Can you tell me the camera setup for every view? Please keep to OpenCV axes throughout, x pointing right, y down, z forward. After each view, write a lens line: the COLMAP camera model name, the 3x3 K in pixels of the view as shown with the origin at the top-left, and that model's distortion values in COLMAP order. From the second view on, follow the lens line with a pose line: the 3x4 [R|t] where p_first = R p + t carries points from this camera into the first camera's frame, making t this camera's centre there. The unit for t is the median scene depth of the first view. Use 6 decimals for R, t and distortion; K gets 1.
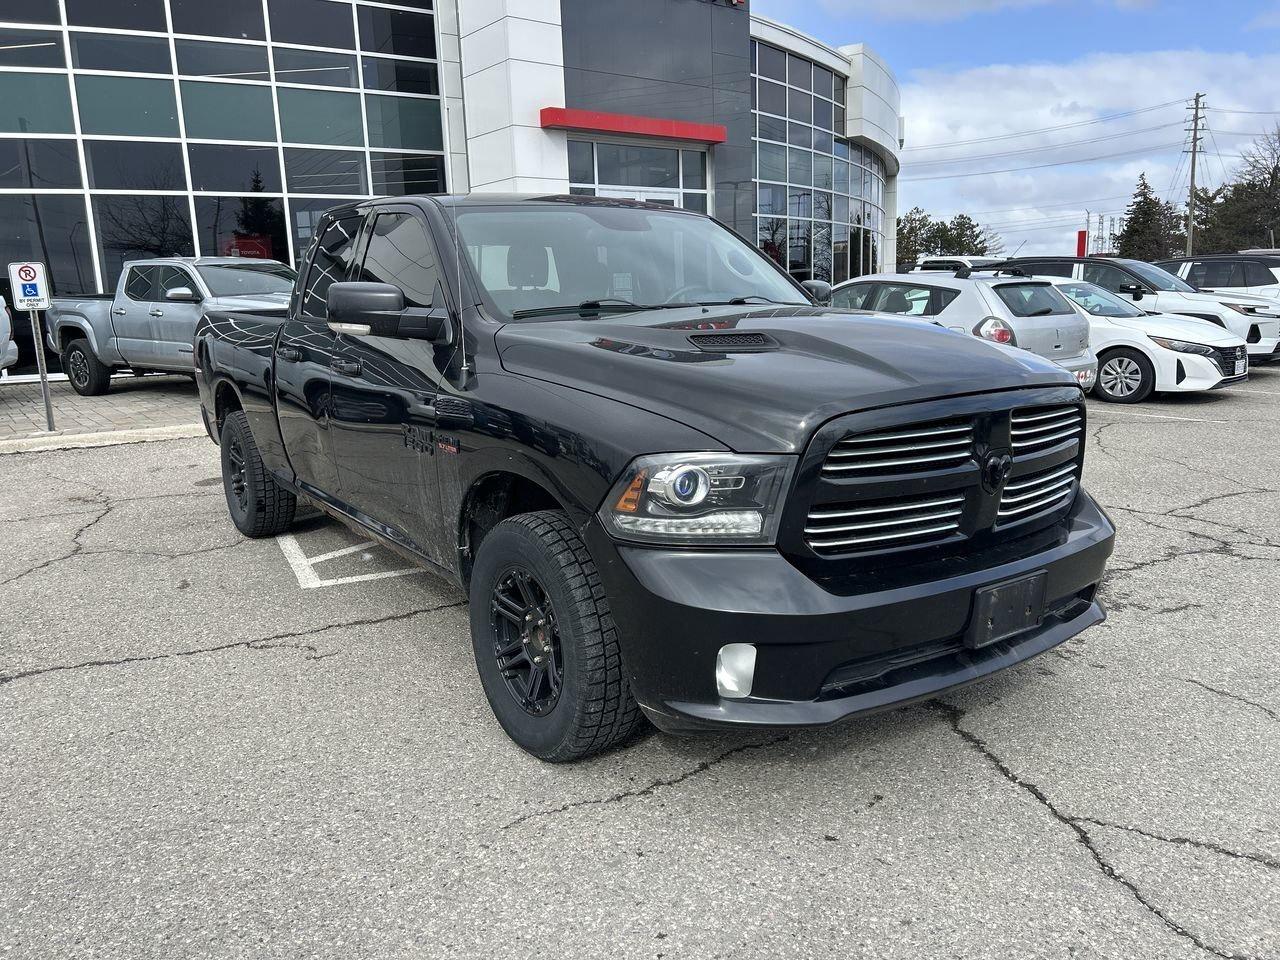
lens RADIAL K [[957.1, 0, 630.6], [0, 957.1, 479.6], [0, 0, 1]] dist [0.059927, -0.060217]
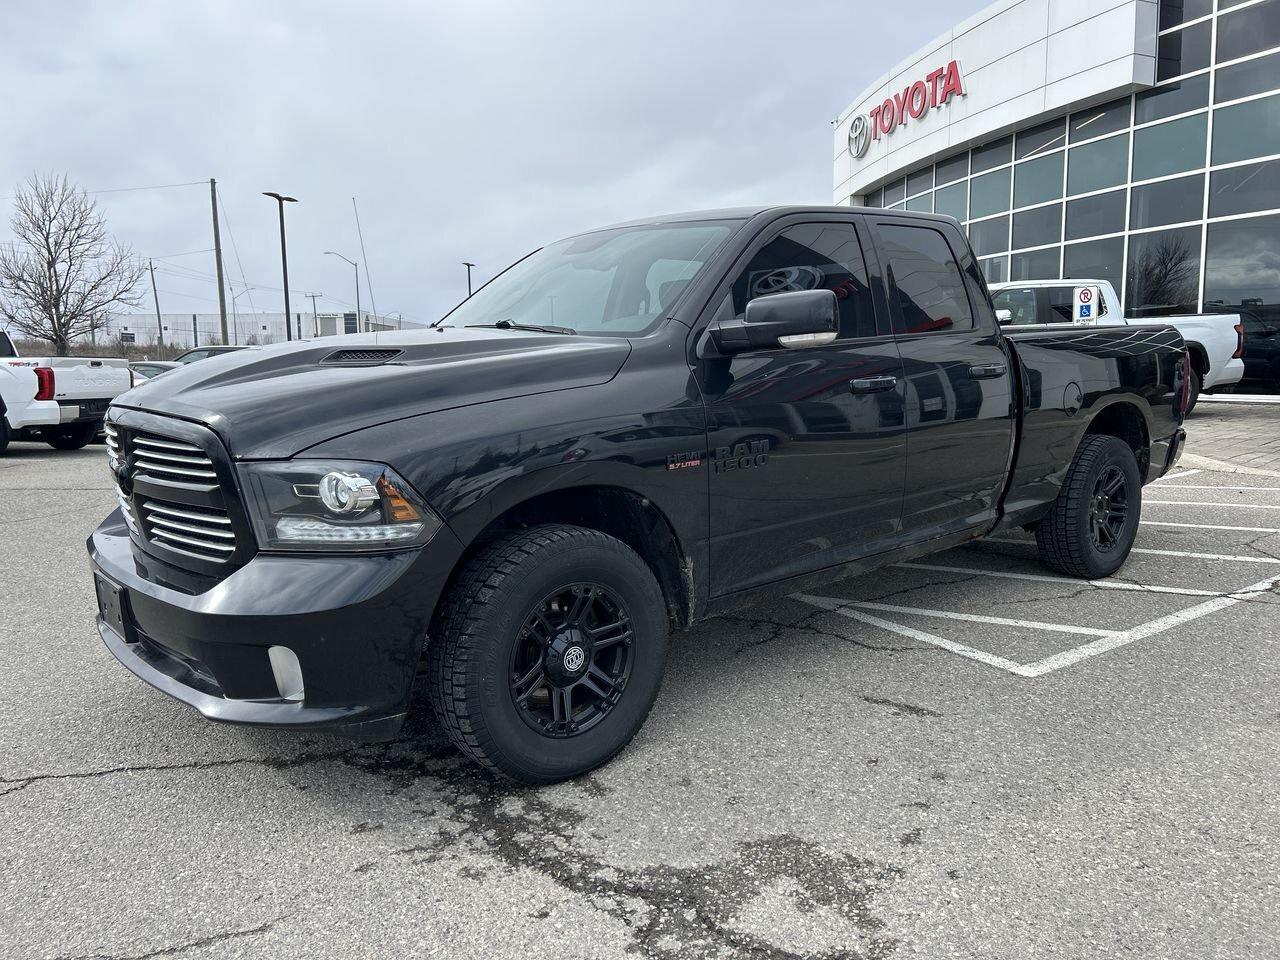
lens RADIAL K [[957.1, 0, 637.1], [0, 957.1, 468.5], [0, 0, 1]] dist [0.059927, -0.060217]
pose [[0.094858, 0.147570, -0.984492, 0.304174], [-0.174602, 0.976088, 0.129487, -0.053328], [0.980059, 0.159611, 0.118356, 0.287887]]
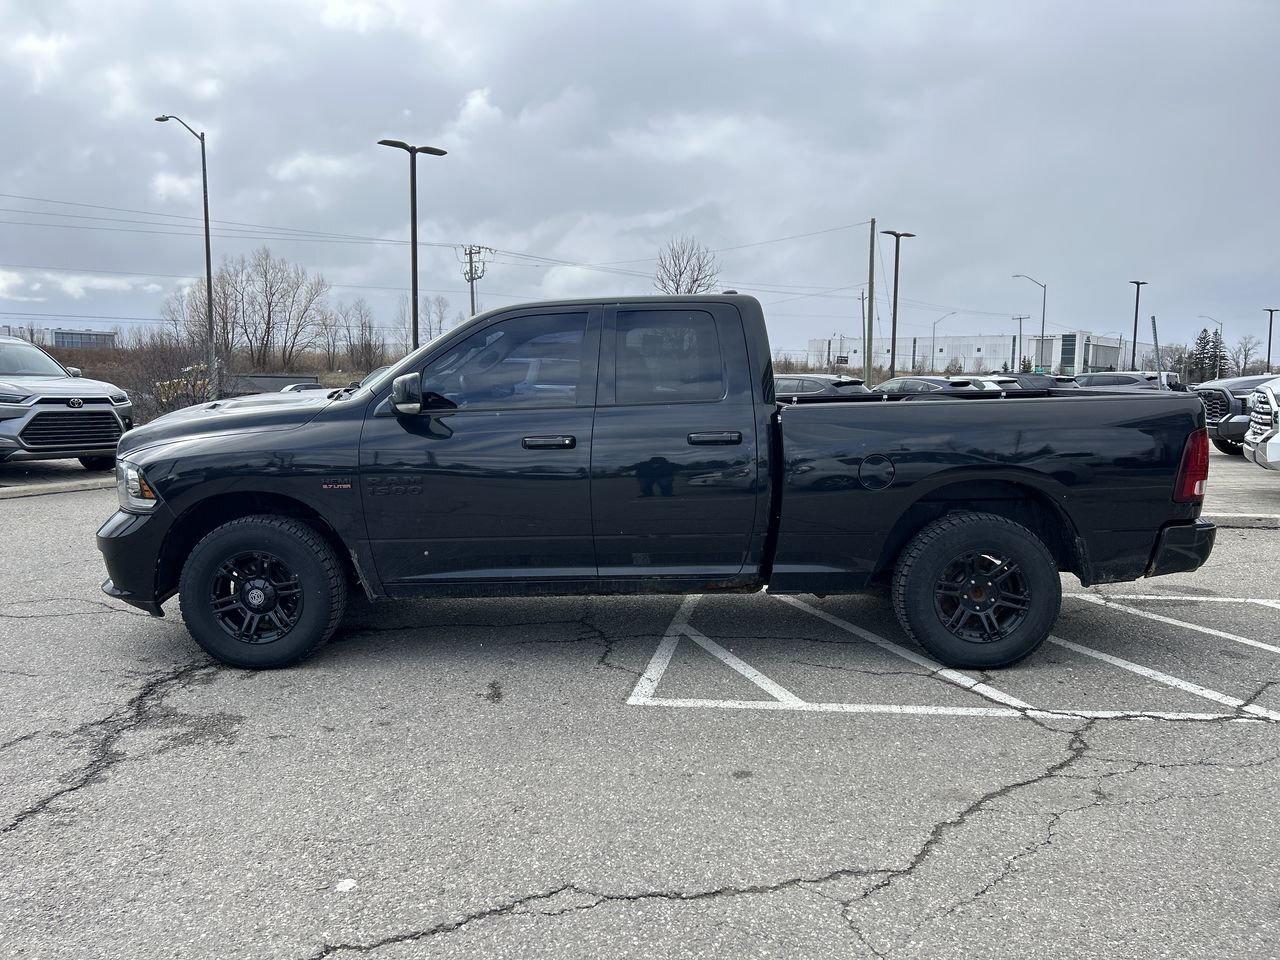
lens RADIAL K [[957.1, 0, 631.6], [0, 957.1, 468.7], [0, 0, 1]] dist [0.059927, -0.060217]
pose [[-0.585701, 0.103125, -0.803940, 0.296755], [-0.141394, 0.963664, 0.226625, -0.127334], [0.798099, 0.246407, -0.549838, 0.603268]]
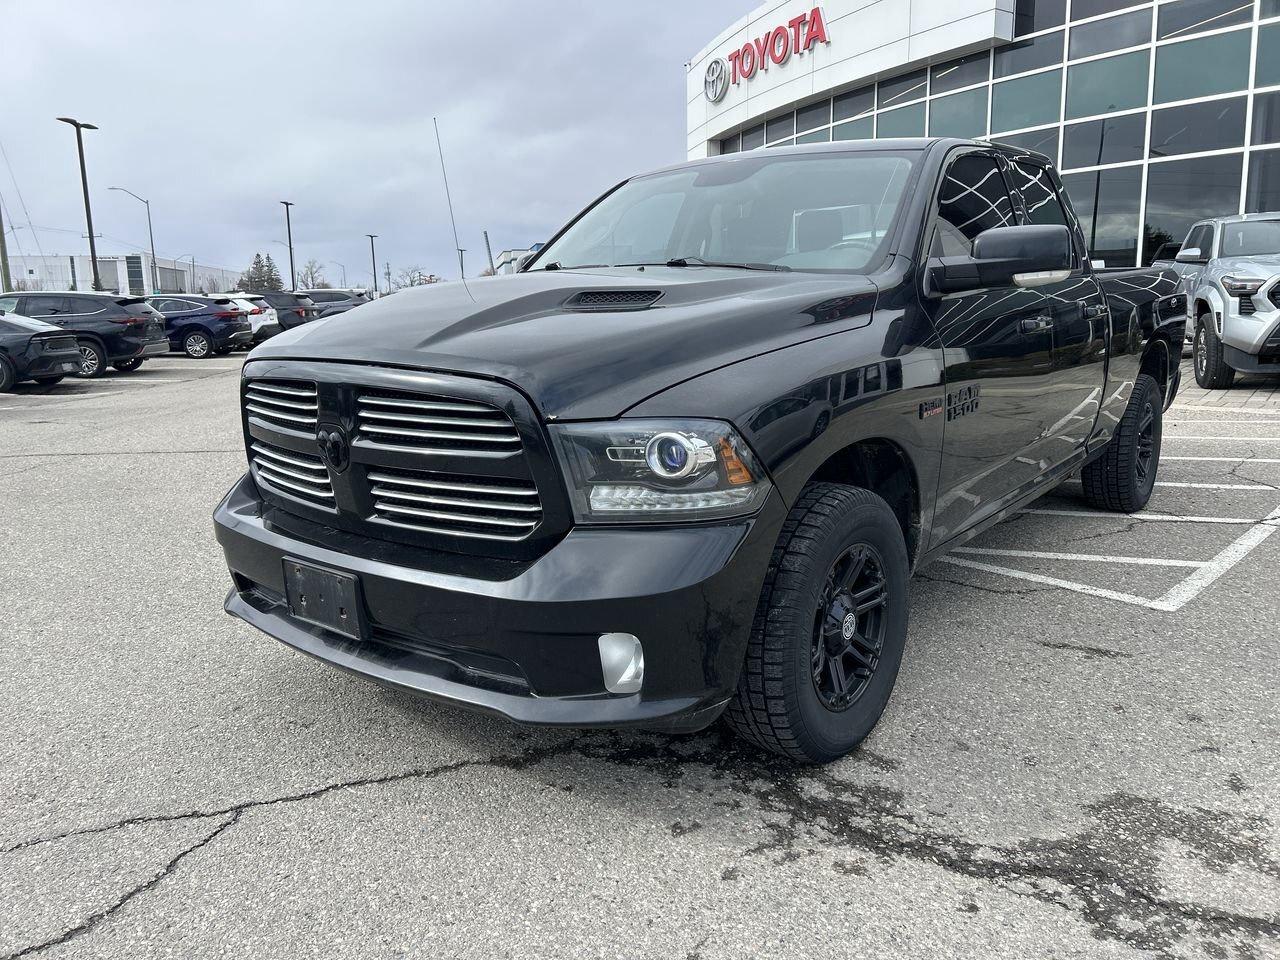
lens RADIAL K [[957.1, 0, 635.6], [0, 957.1, 461.7], [0, 0, 1]] dist [0.059927, -0.060217]
pose [[0.278207, 0.187654, -0.942012, 0.266185], [-0.170299, 0.974829, 0.143897, -0.035493], [0.945304, 0.120390, 0.303162, 0.198777]]
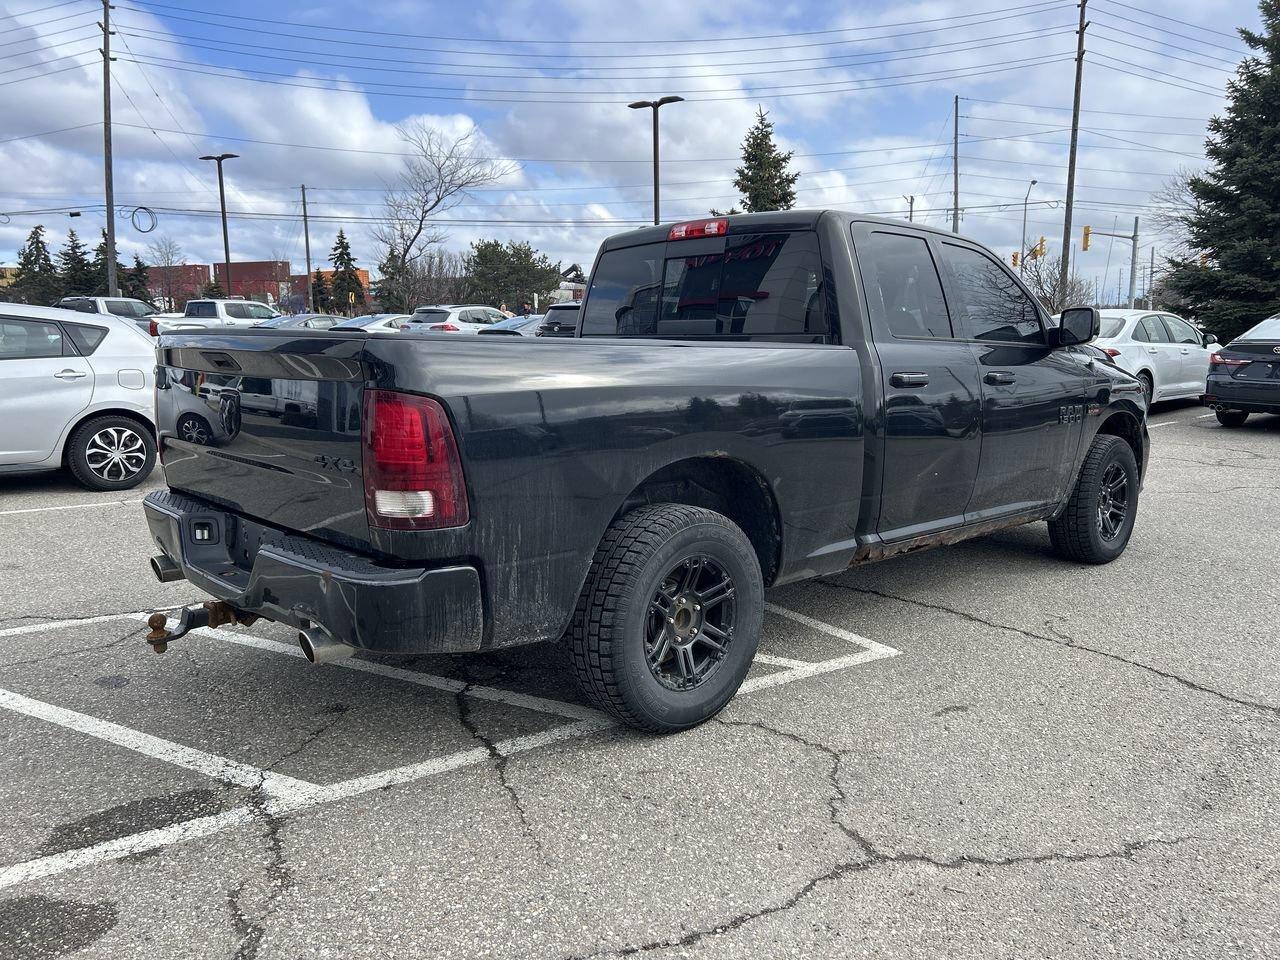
lens RADIAL K [[957.1, 0, 642.9], [0, 957.1, 481.0], [0, 0, 1]] dist [0.059927, -0.060217]
pose [[-0.148018, -0.132419, 0.980079, -0.412049], [0.189341, 0.968870, 0.159501, -0.078824], [-0.970691, 0.209178, -0.118338, 0.474613]]
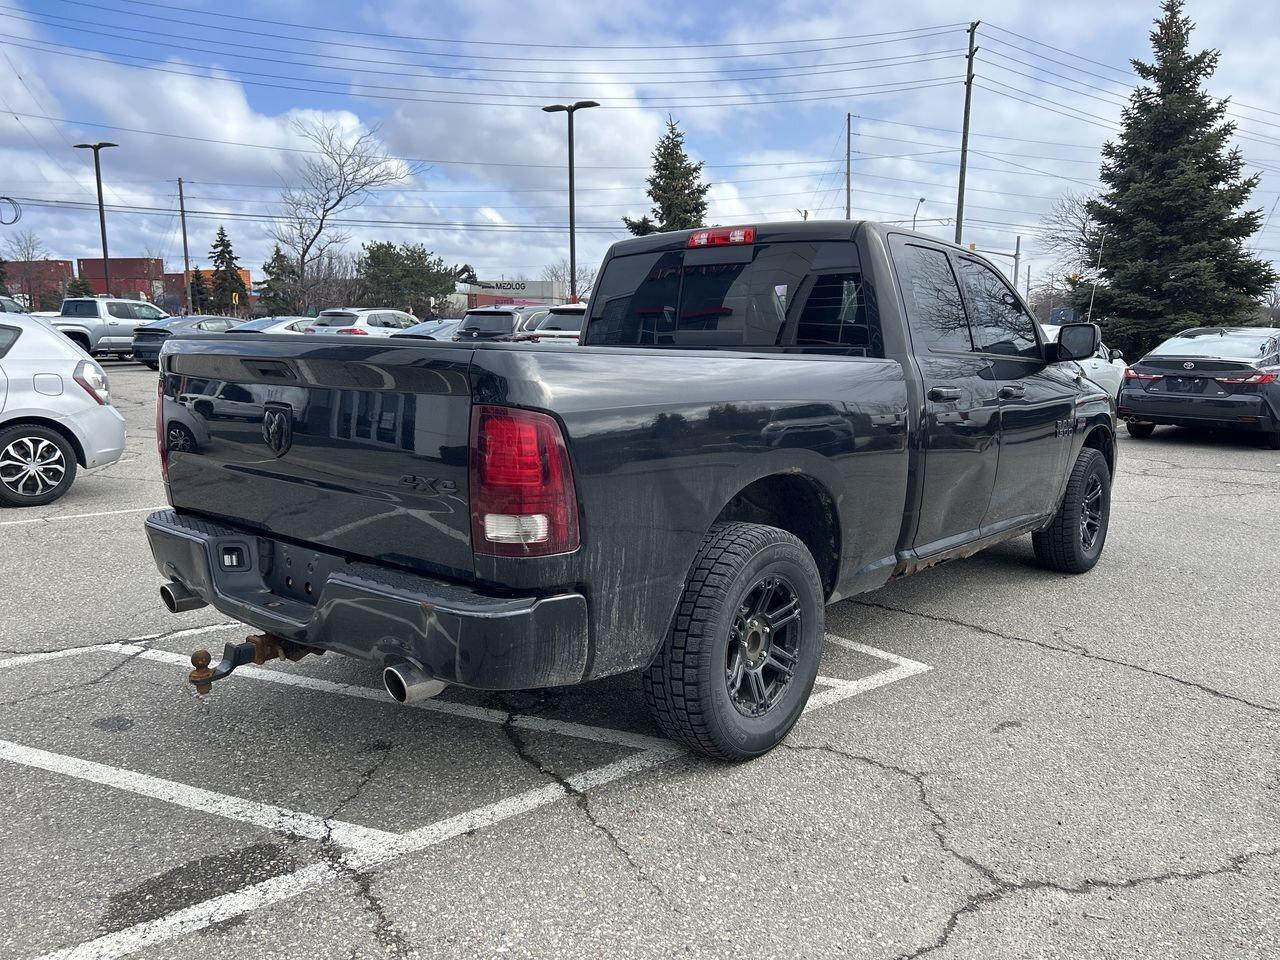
lens RADIAL K [[957.1, 0, 647.5], [0, 957.1, 498.4], [0, 0, 1]] dist [0.059927, -0.060217]
pose [[-0.260235, -0.140796, 0.955225, -0.391913], [0.173741, 0.966335, 0.189767, -0.087311], [-0.949785, 0.215345, -0.227012, 0.514466]]
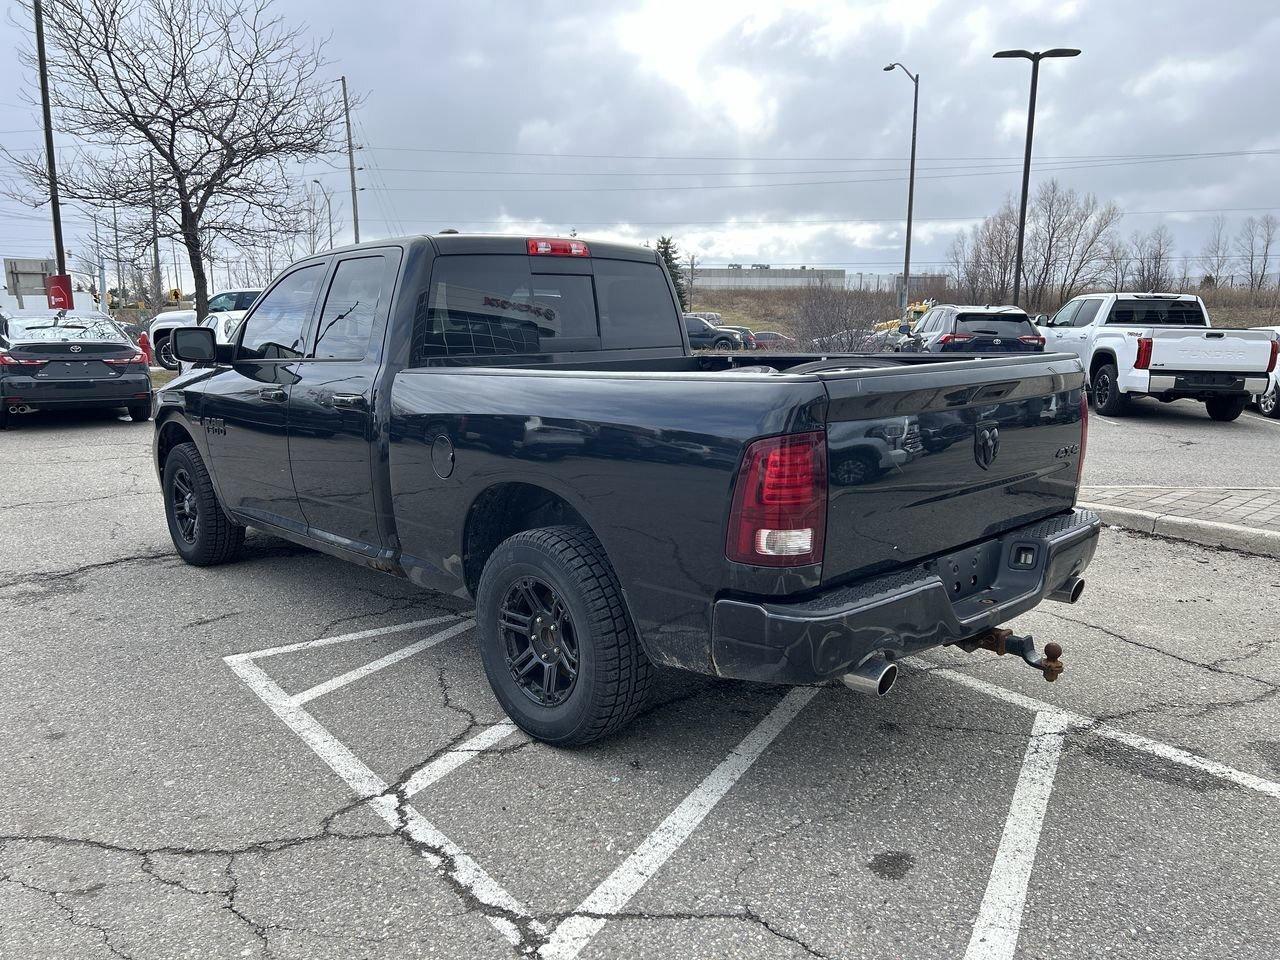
lens RADIAL K [[957.1, 0, 630.2], [0, 957.1, 492.1], [0, 0, 1]] dist [0.059927, -0.060217]
pose [[-0.990531, 0.052983, -0.126652, -0.053046], [0.002900, 0.930397, 0.366541, -0.150964], [0.137258, 0.362703, -0.921741, 0.747255]]
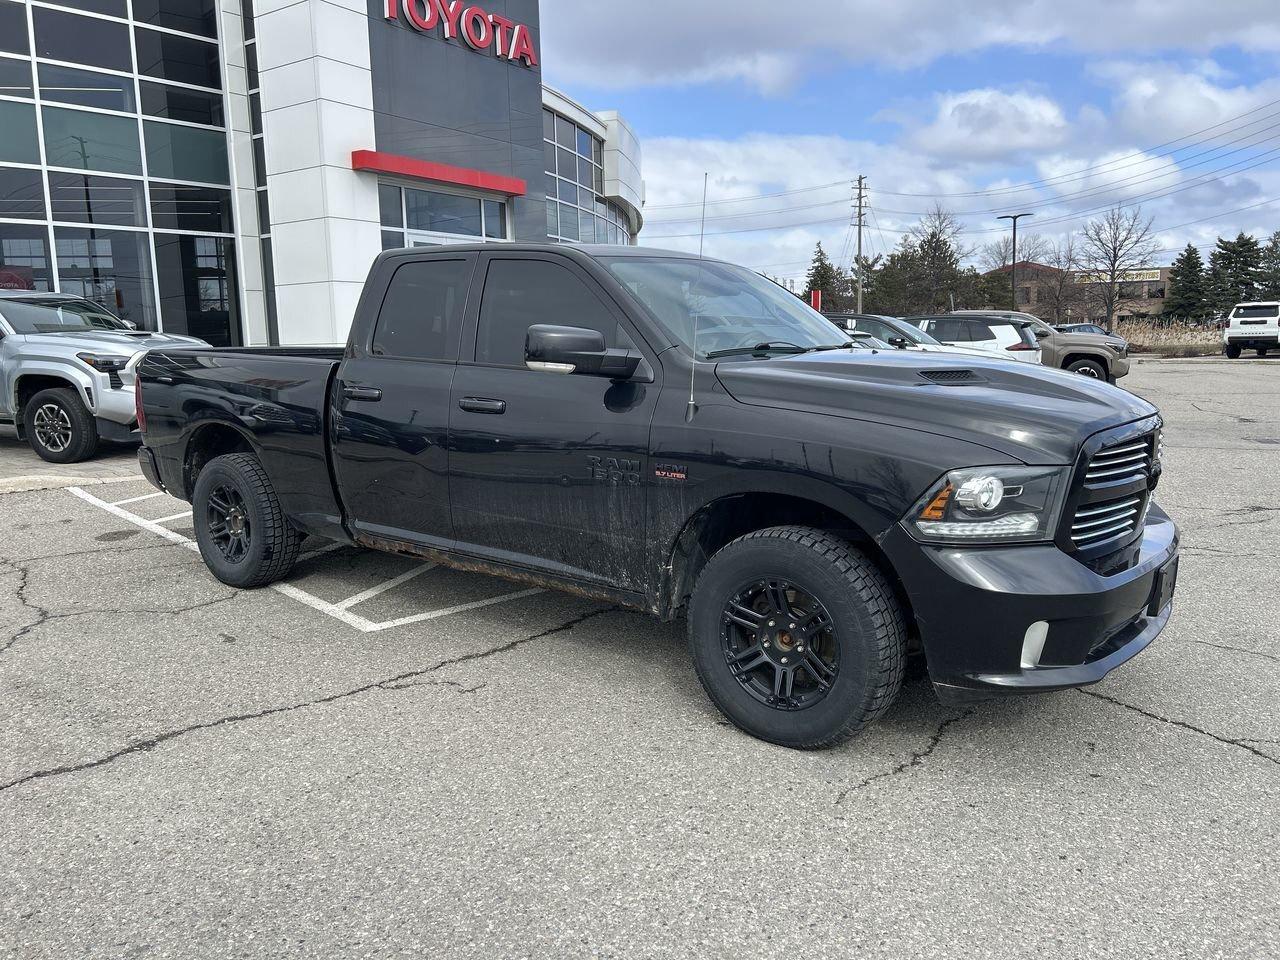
lens RADIAL K [[957.1, 0, 630.8], [0, 957.1, 474.5], [0, 0, 1]] dist [0.059927, -0.060217]
pose [[0.956263, -0.025875, 0.291363, -0.133493], [0.041104, 0.998083, -0.046266, 0.003600], [-0.289607, 0.056219, 0.955493, -0.006716]]
